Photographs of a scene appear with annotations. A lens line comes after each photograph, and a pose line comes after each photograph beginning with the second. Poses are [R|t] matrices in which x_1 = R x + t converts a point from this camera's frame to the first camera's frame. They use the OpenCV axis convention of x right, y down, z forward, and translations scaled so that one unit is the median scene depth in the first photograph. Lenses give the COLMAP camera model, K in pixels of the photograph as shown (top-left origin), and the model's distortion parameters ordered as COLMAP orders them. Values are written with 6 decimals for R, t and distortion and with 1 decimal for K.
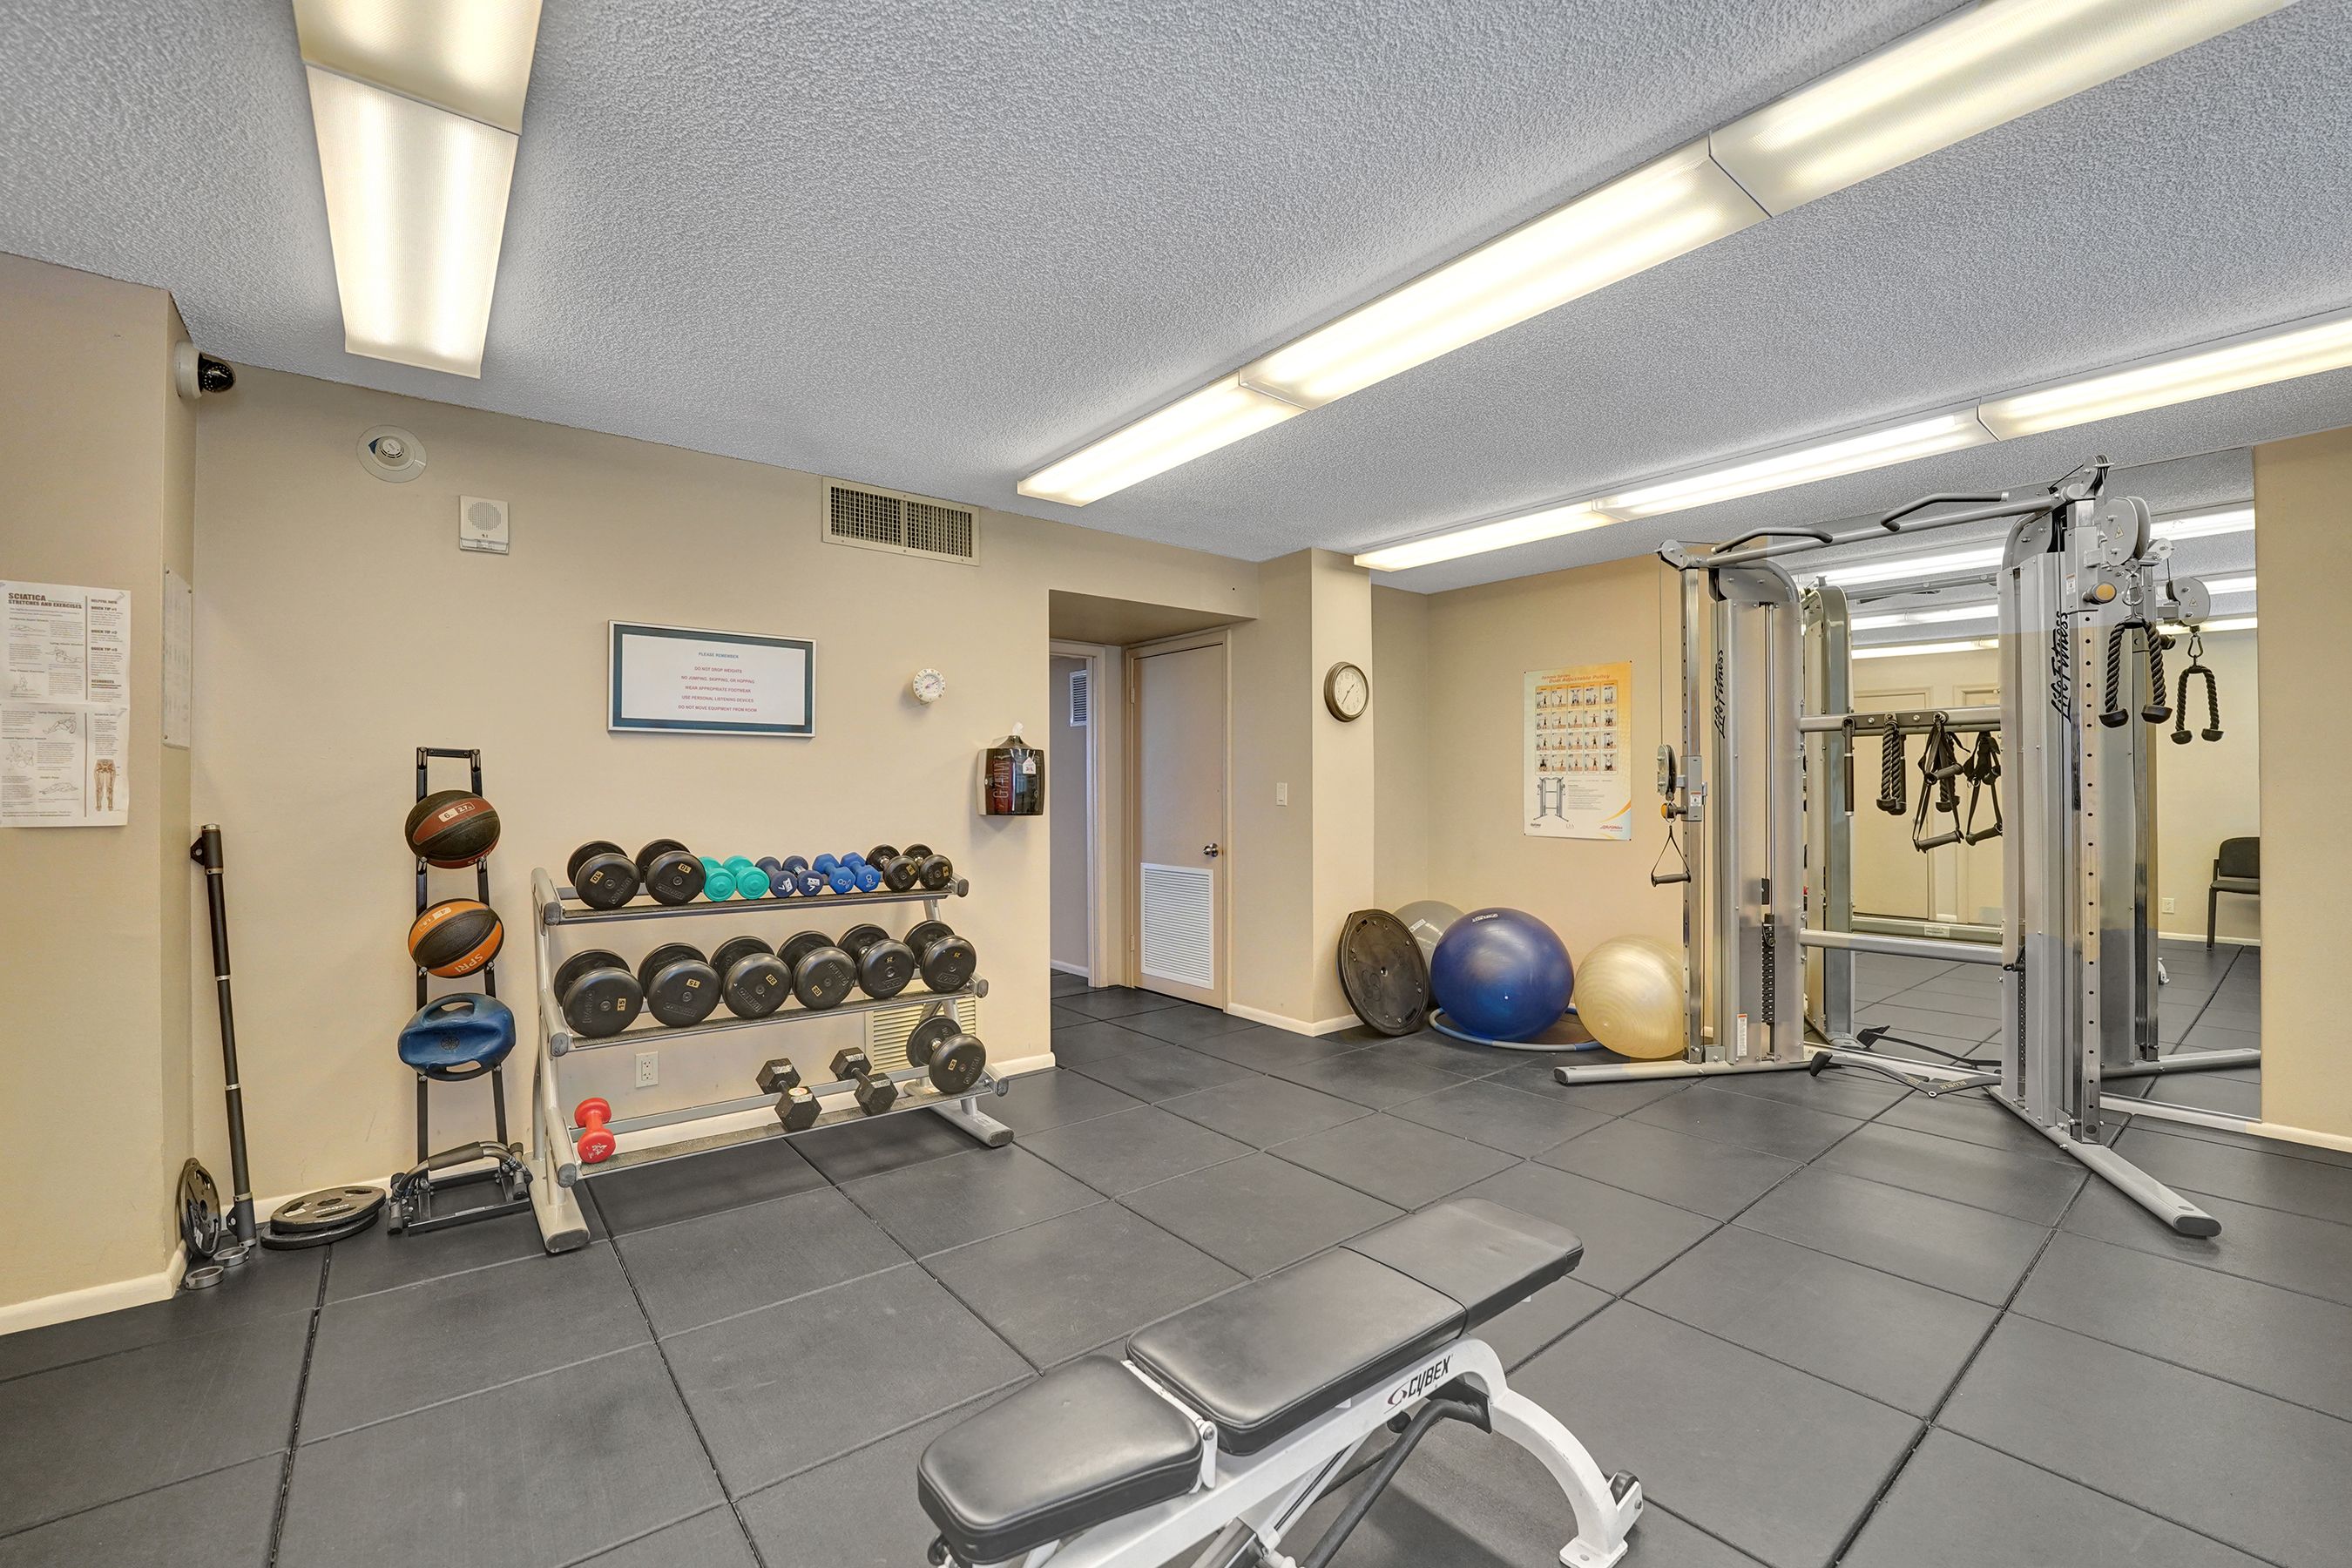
lens RADIAL K [[967.9, 0, 1159.0], [0, 967.9, 784.5], [0, 0, 1]] dist [-0.020985, -0.000162]
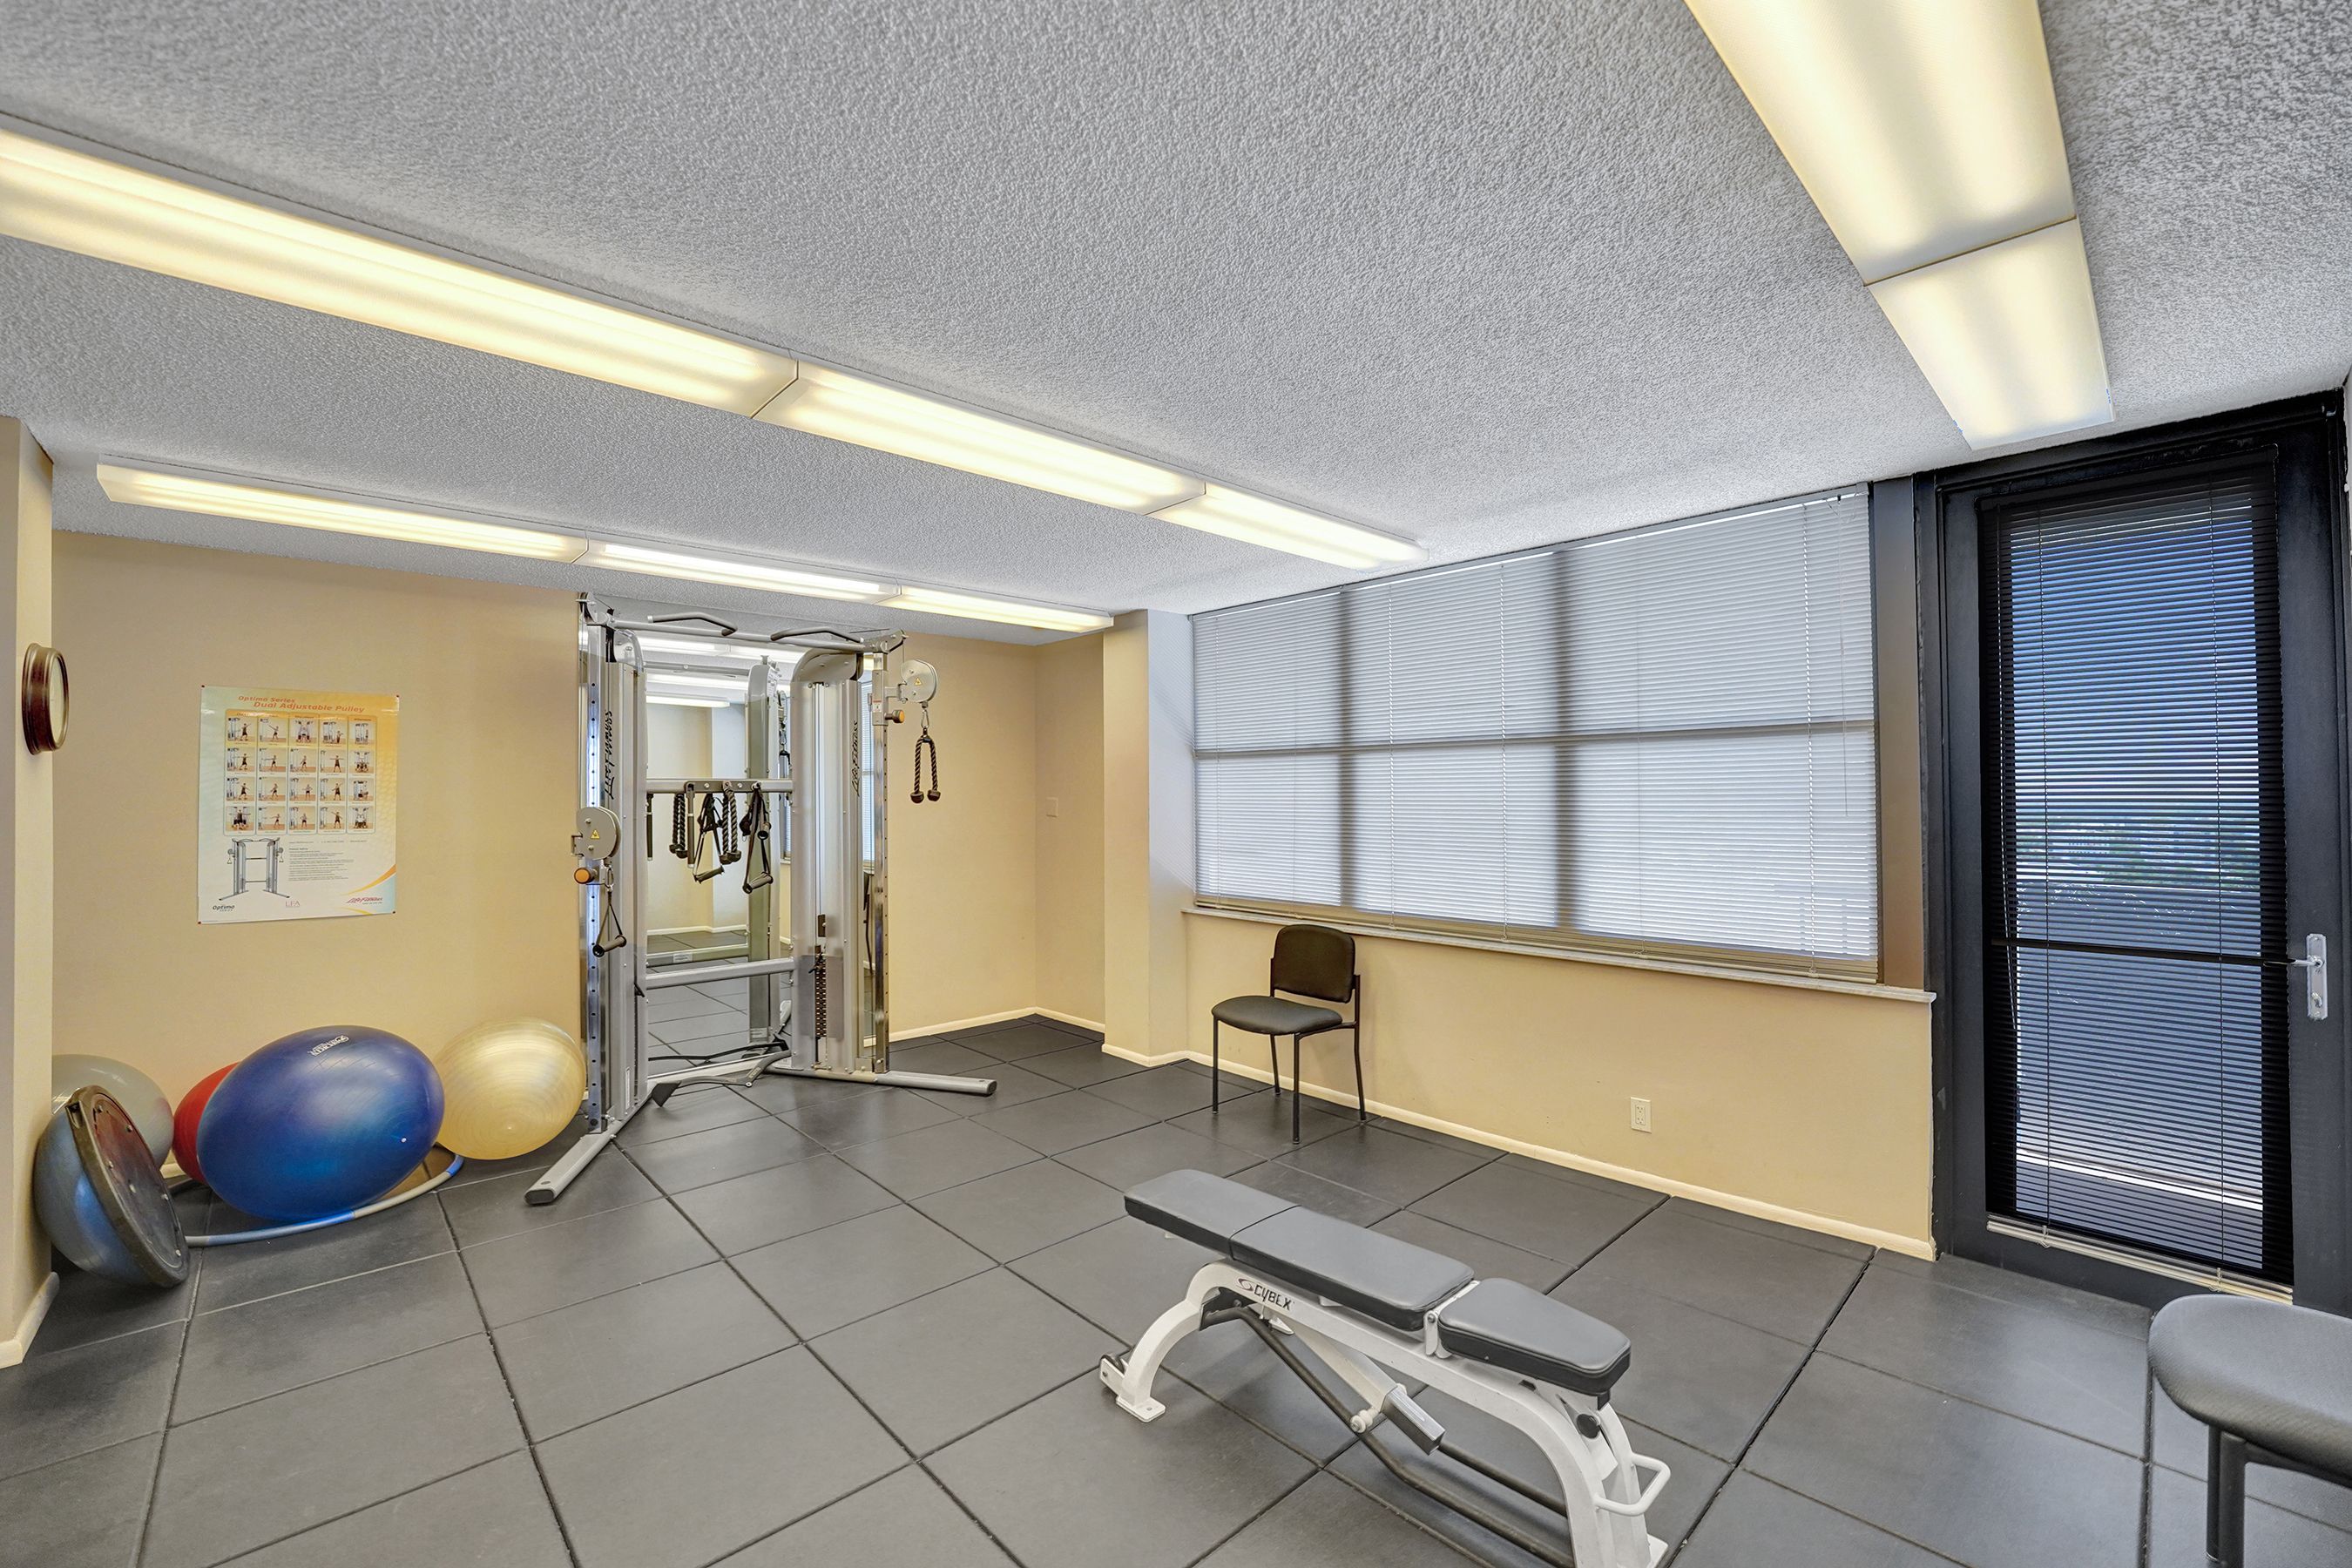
lens RADIAL K [[967.9, 0, 1156.9], [0, 967.9, 785.9], [0, 0, 1]] dist [-0.020985, -0.000162]
pose [[-0.083385, 0.007874, 0.996486, -0.364057], [-0.002616, 0.999964, -0.008121, -0.043856], [-0.996514, -0.003284, -0.083361, 0.402572]]
